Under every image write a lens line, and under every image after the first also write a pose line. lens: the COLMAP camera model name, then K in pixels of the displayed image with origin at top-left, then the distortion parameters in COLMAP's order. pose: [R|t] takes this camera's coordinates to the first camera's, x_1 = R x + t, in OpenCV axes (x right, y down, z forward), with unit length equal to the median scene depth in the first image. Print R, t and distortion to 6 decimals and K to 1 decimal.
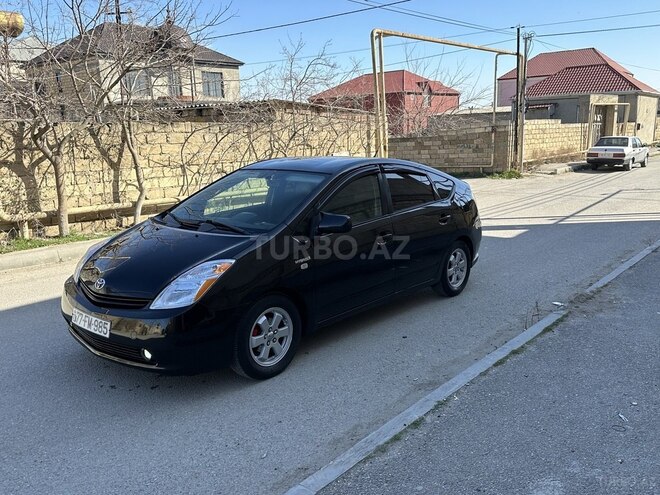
lens RADIAL K [[550.6, 0, 330.0], [0, 550.6, 247.5], [0, 0, 1]] dist [0.150447, -0.279678]
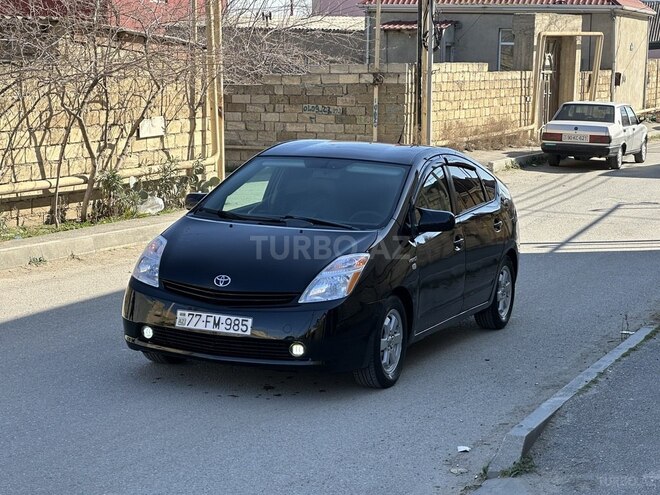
lens RADIAL K [[1482.9, 0, 307.8], [0, 1482.9, 246.4], [0, 0, 1]] dist [0.104397, 0.299726]
pose [[0.950921, 0.009955, 0.309275, -0.167046], [0.012777, 0.997367, -0.071388, 0.029821], [-0.309171, 0.071836, 0.948289, -0.216969]]
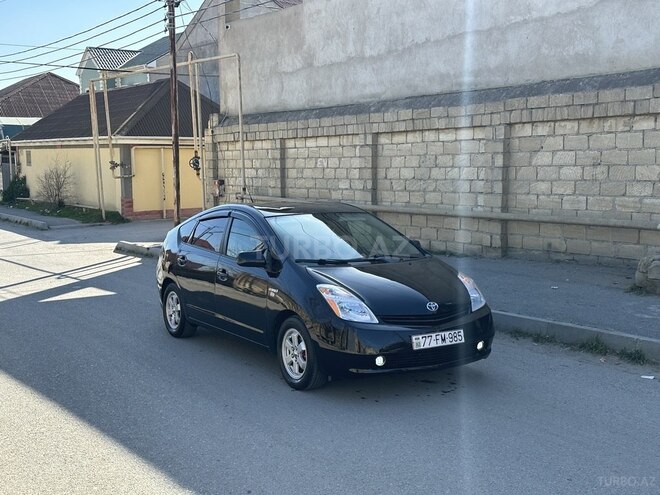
lens RADIAL K [[796.7, 0, 318.5], [0, 796.7, 246.9], [0, 0, 1]] dist [0.223178, -0.475435]
pose [[0.287173, -0.077283, 0.954756, -0.338713], [0.193624, 0.980848, 0.021156, -0.022767], [-0.938105, 0.178788, 0.296637, 0.114839]]
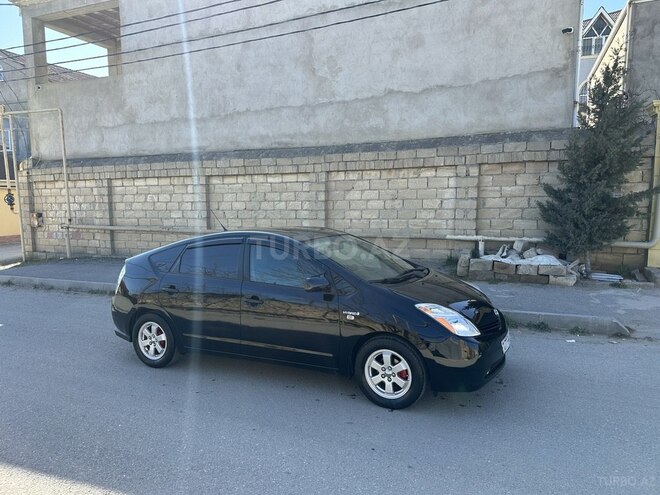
lens RADIAL K [[460.8, 0, 328.4], [0, 460.8, 252.0], [0, 0, 1]] dist [0.116647, -0.169553]
pose [[-0.269369, -0.077052, 0.959950, -0.224685], [0.208978, 0.968366, 0.136368, -0.051729], [-0.940090, 0.237341, -0.244746, 0.265828]]
